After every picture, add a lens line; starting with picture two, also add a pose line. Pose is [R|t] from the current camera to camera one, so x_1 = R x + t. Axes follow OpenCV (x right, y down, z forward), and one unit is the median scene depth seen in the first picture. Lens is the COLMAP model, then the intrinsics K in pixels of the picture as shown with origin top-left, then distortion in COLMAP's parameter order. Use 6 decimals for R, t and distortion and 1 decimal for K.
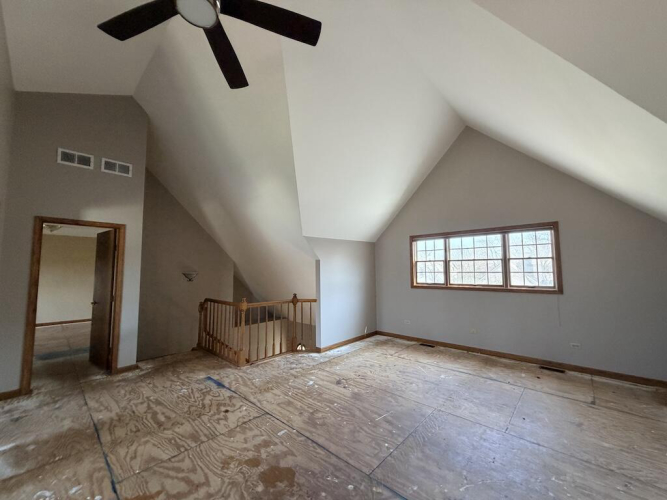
lens RADIAL K [[267.5, 0, 331.2], [0, 267.5, 249.8], [0, 0, 1]] dist [0.000004, -0.000052]
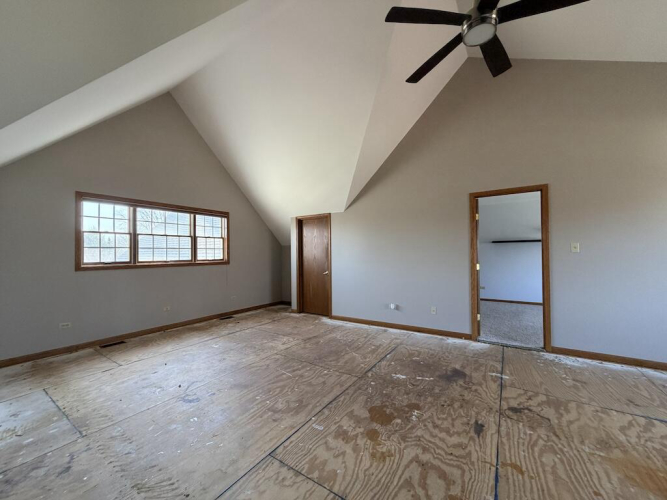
lens RADIAL K [[267.5, 0, 331.2], [0, 267.5, 249.8], [0, 0, 1]] dist [0.000004, -0.000052]
pose [[-0.164883, 0.019667, 0.986117, -0.721805], [-0.069824, 0.997060, -0.031560, 0.110284], [-0.983838, -0.074059, -0.163025, 0.802140]]
